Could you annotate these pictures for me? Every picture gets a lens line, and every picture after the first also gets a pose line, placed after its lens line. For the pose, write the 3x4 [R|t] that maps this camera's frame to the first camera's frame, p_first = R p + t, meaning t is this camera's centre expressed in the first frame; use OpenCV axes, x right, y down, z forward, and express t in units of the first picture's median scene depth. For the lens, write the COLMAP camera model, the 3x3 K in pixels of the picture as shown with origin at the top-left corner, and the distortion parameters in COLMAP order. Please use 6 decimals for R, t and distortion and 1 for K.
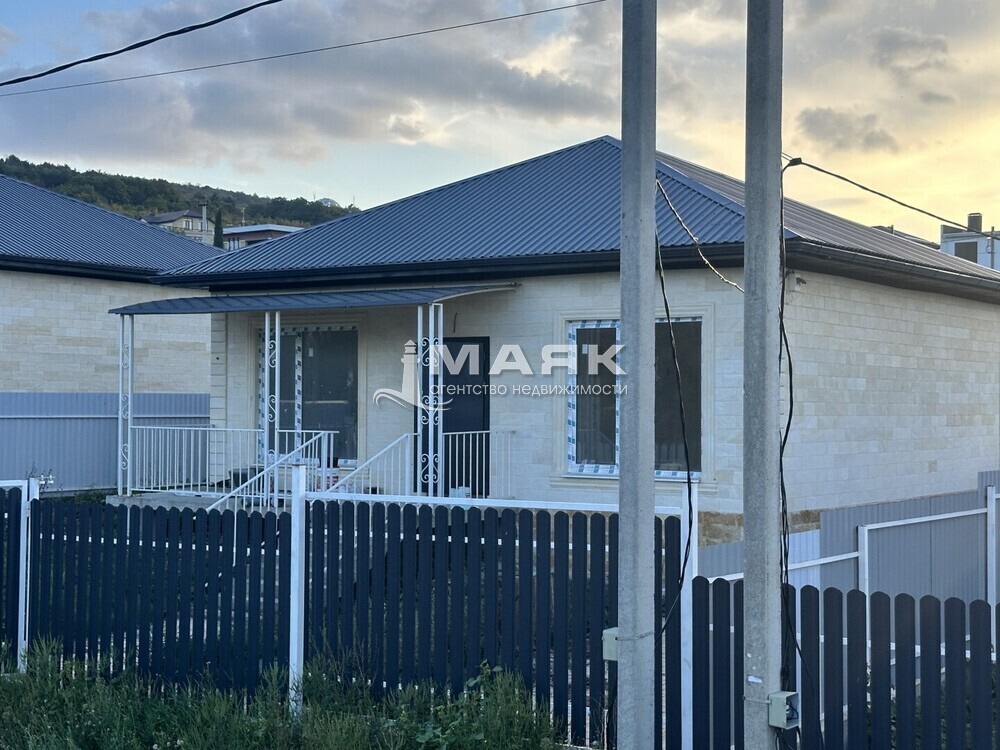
lens RADIAL K [[1552.9, 0, 501.9], [0, 1552.9, 374.4], [0, 0, 1]] dist [0.071087, 0.000000]
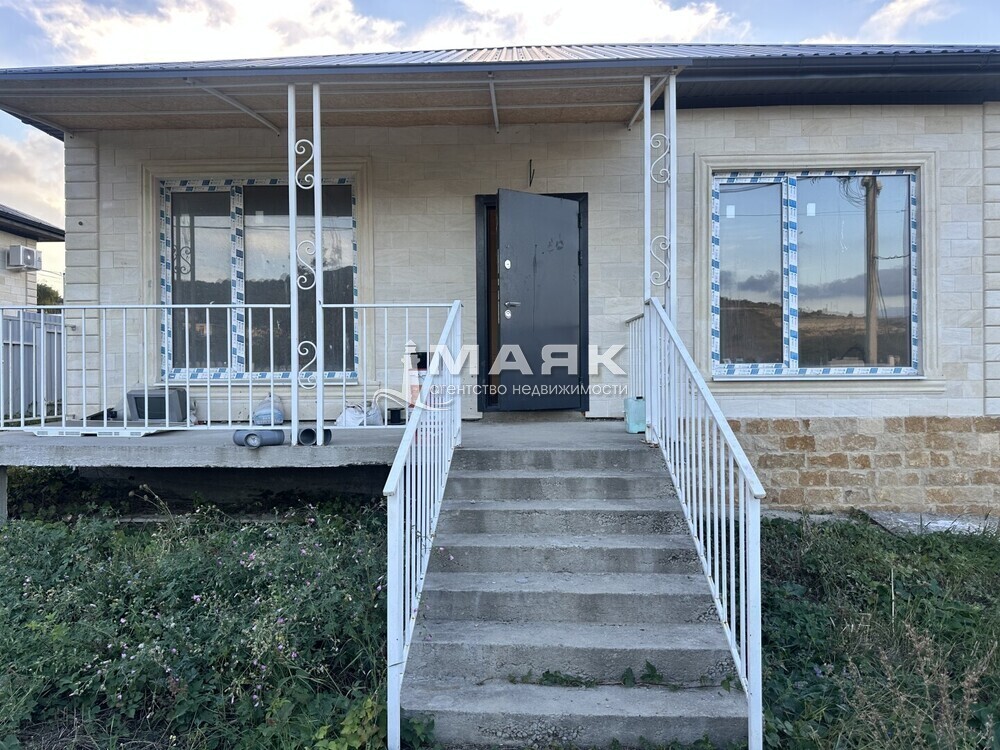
lens RADIAL K [[692.3, 0, 492.8], [0, 692.3, 374.8], [0, 0, 1]] dist [0.021640, -0.022242]
pose [[0.844360, -0.010264, 0.535677, -0.226753], [0.004090, 0.999911, 0.012712, 0.058409], [-0.535760, -0.008543, 0.844327, 0.775591]]
